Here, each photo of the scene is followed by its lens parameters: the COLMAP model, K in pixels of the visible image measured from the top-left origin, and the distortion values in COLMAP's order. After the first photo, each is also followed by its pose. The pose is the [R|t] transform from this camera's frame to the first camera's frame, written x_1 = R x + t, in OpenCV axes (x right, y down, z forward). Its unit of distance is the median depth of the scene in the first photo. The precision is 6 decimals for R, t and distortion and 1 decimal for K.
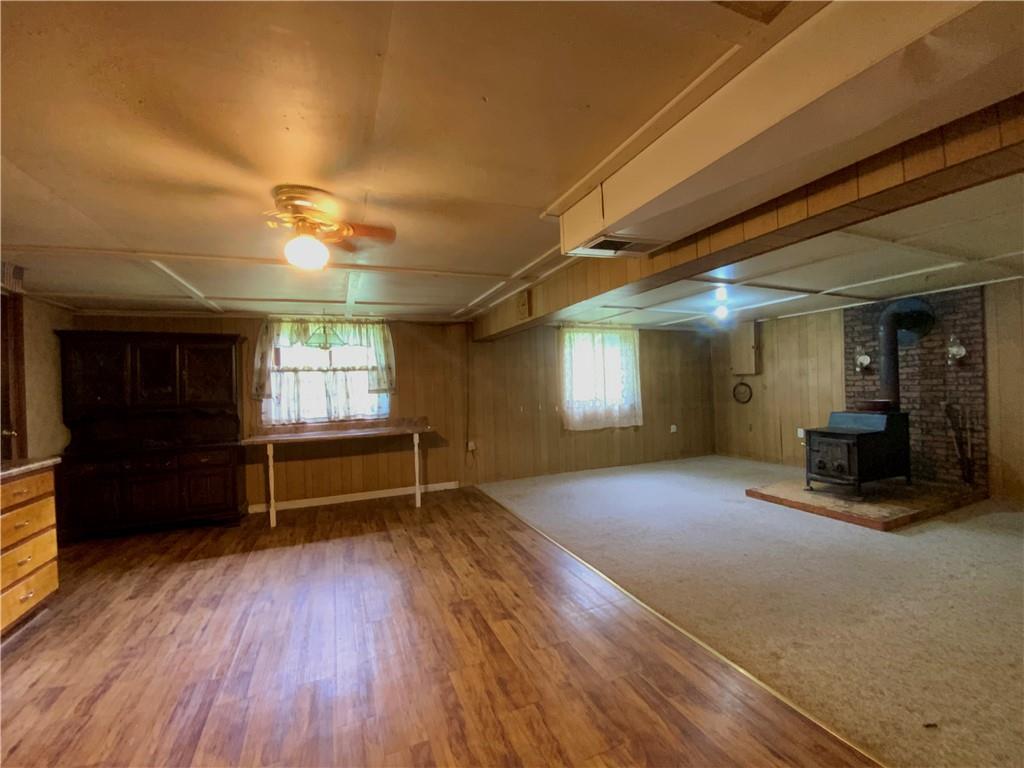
lens RADIAL K [[419.7, 0, 511.5], [0, 419.7, 382.5], [0, 0, 1]] dist [-0.018233, -0.000330]
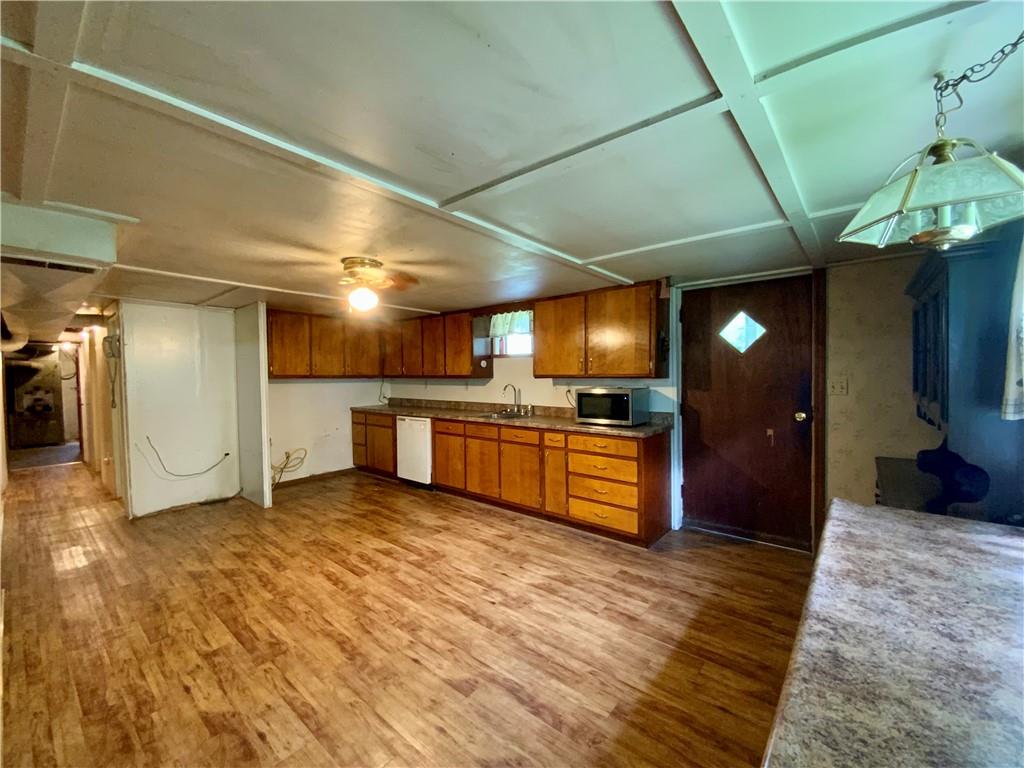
lens RADIAL K [[419.7, 0, 512.9], [0, 419.7, 385.0], [0, 0, 1]] dist [-0.018233, -0.000330]
pose [[-0.888986, 0.050127, -0.455182, -0.193053], [0.035693, 0.998552, 0.040255, -0.025221], [0.456541, 0.019539, -0.889488, 1.883686]]
